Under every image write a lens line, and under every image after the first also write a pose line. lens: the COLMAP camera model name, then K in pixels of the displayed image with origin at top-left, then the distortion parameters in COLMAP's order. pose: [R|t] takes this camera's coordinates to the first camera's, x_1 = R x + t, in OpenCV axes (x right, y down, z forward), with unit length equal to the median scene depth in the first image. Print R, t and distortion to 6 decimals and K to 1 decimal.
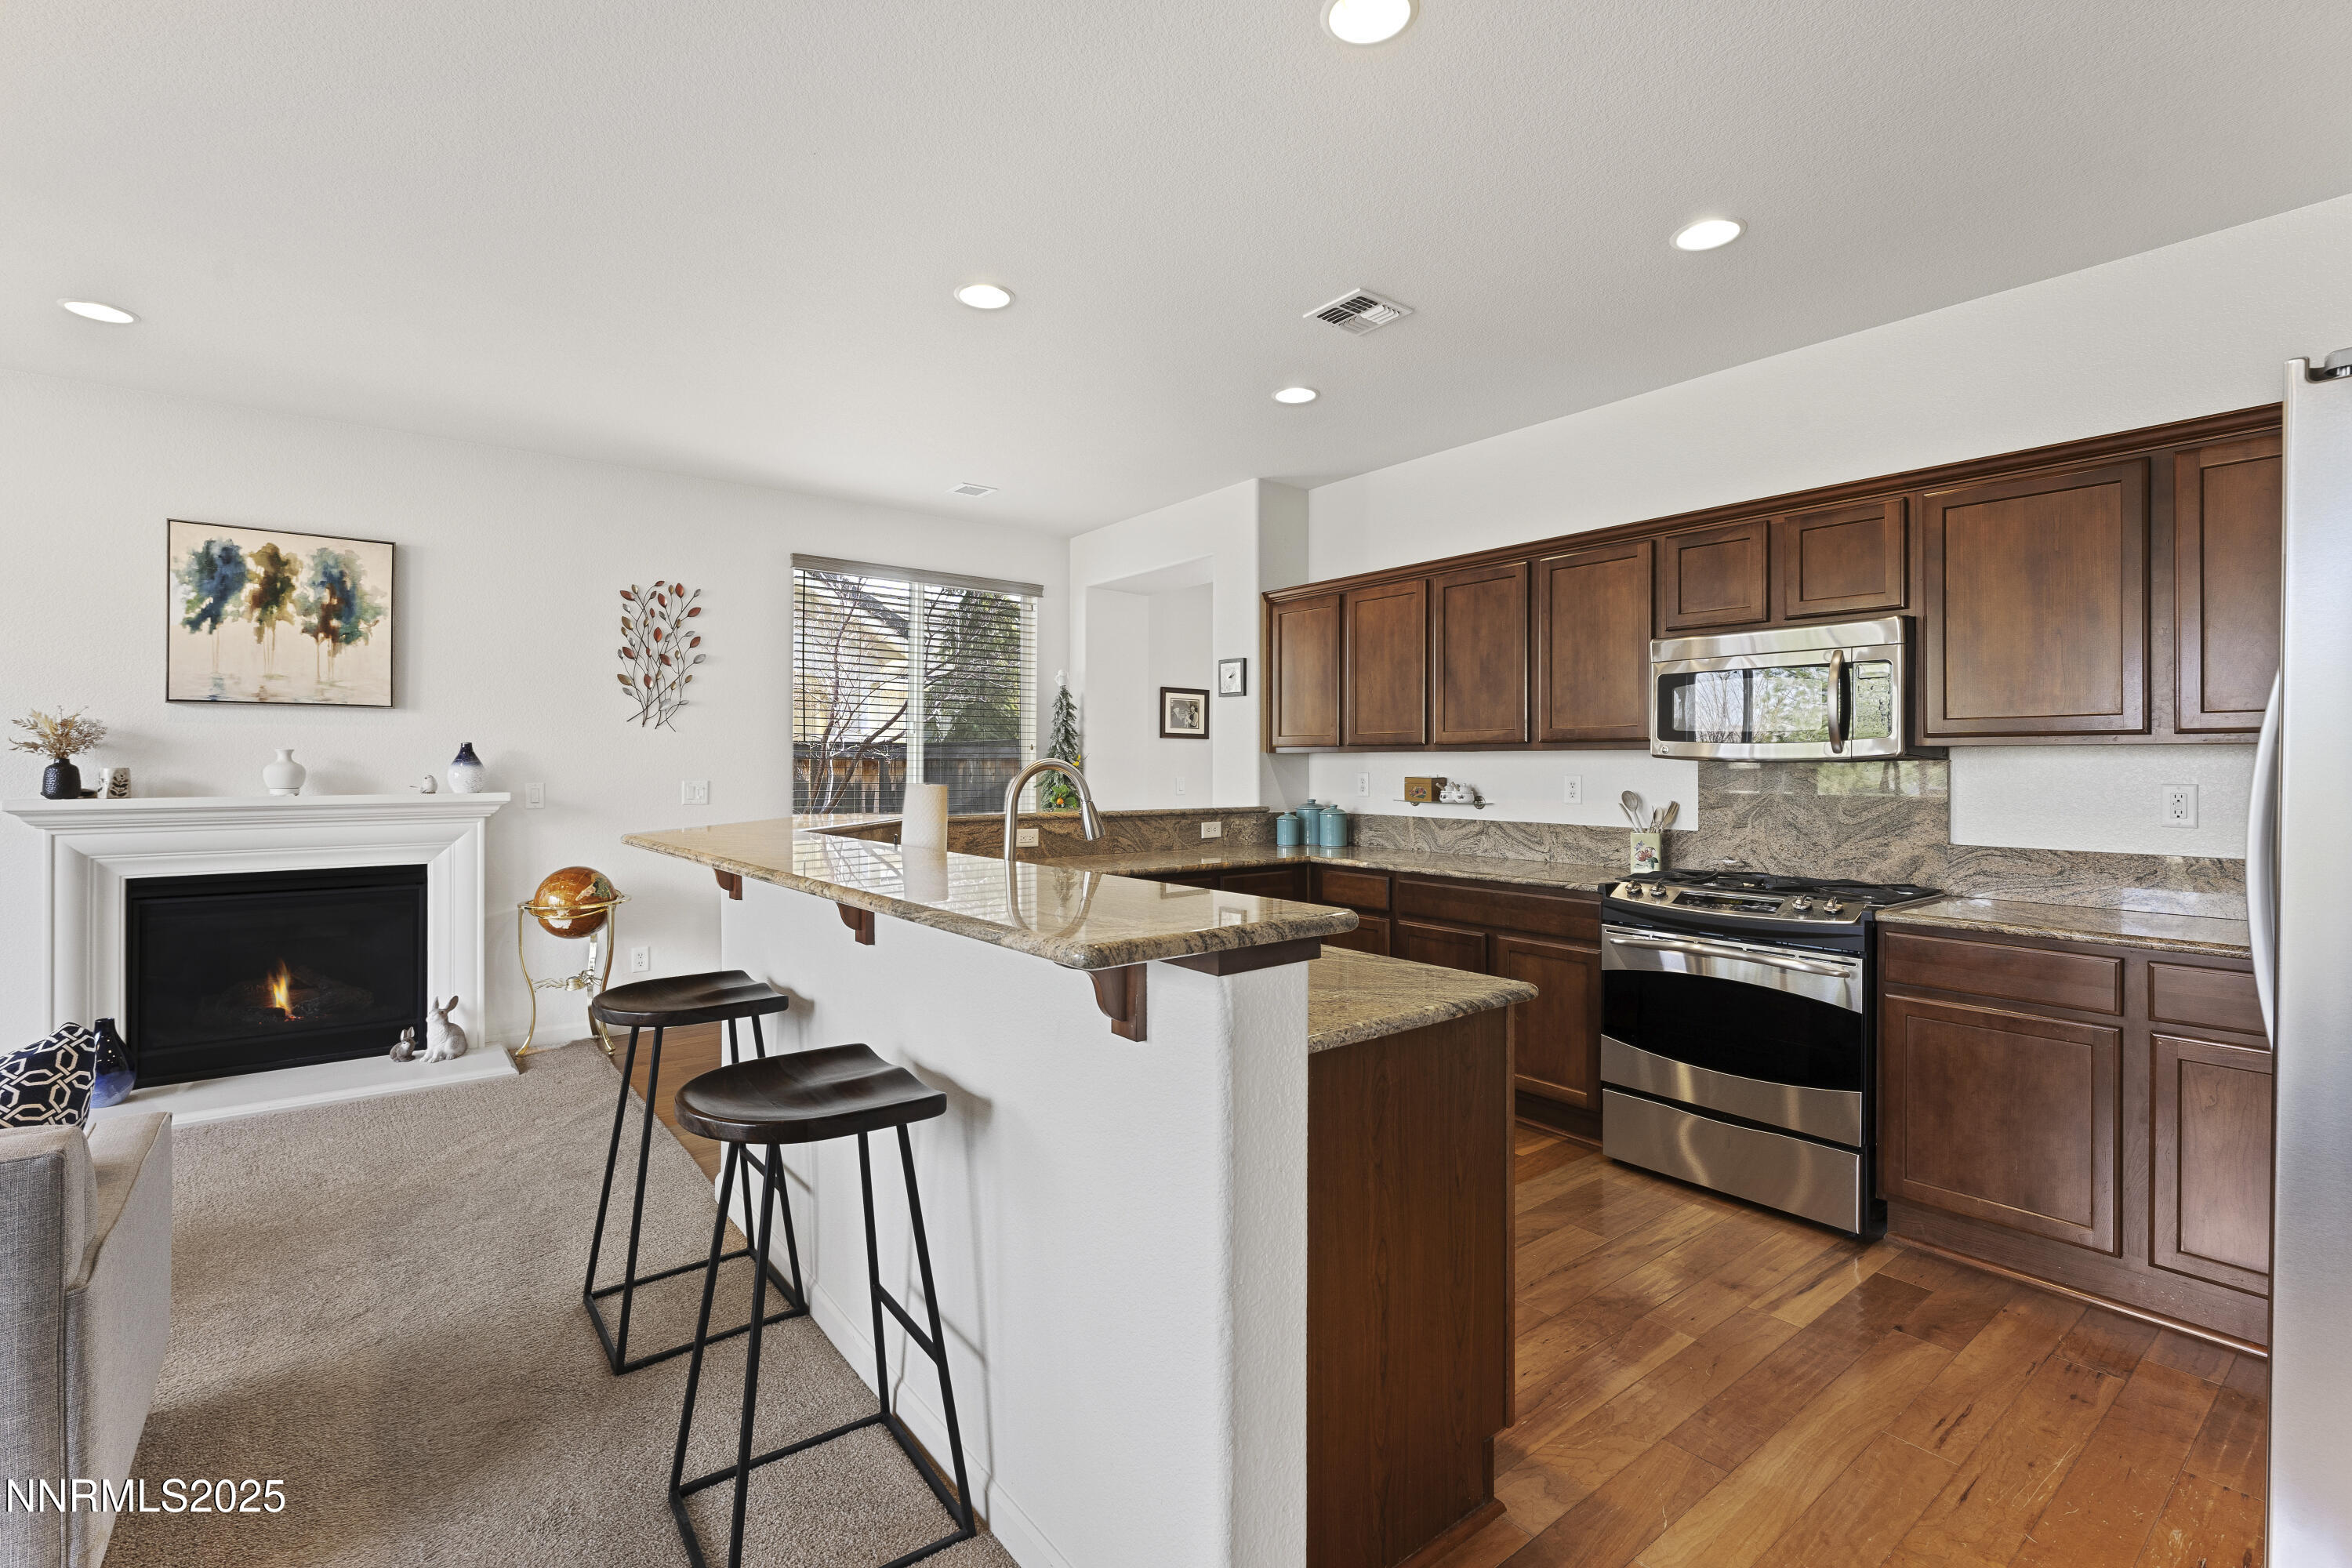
lens RADIAL K [[1025.8, 0, 1177.9], [0, 1025.8, 762.7], [0, 0, 1]] dist [-0.005333, 0.000495]
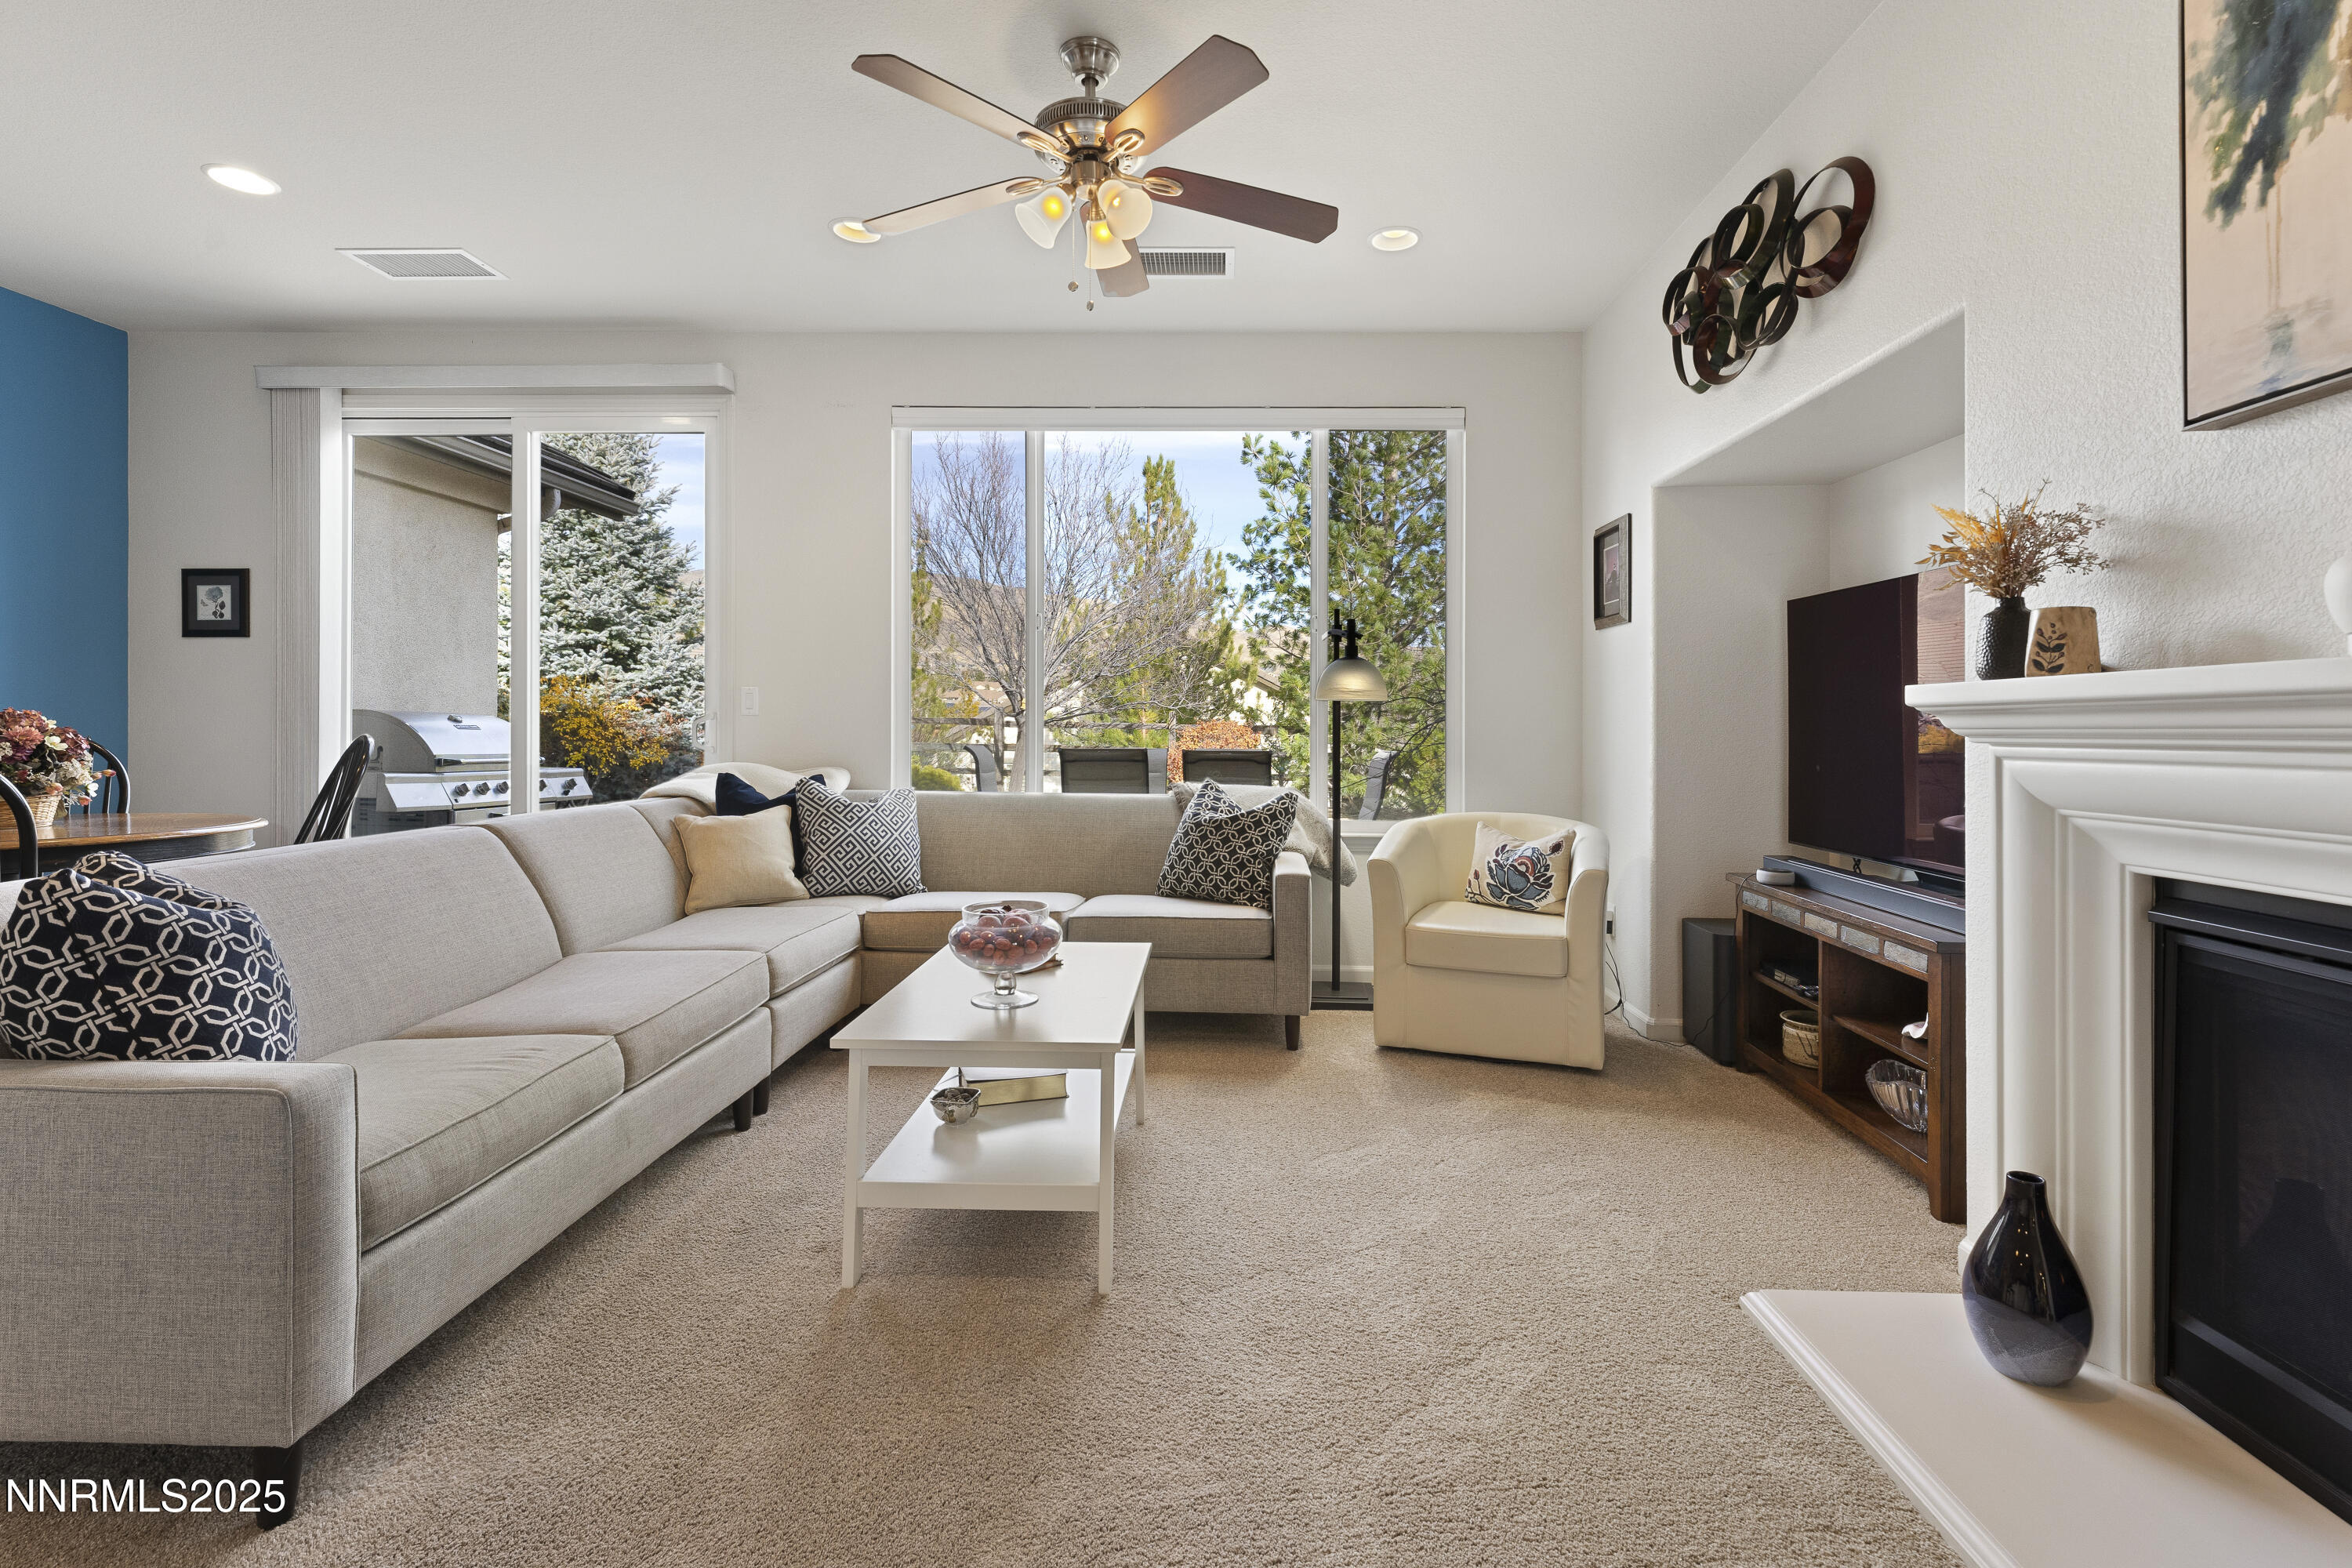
lens RADIAL K [[1025.8, 0, 1198.8], [0, 1025.8, 717.0], [0, 0, 1]] dist [-0.005333, 0.000495]
pose [[-0.638170, -0.015696, -0.769735, -0.435916], [-0.007949, 0.999873, -0.013799, 0.054871], [0.769854, -0.002688, -0.638214, 0.912776]]
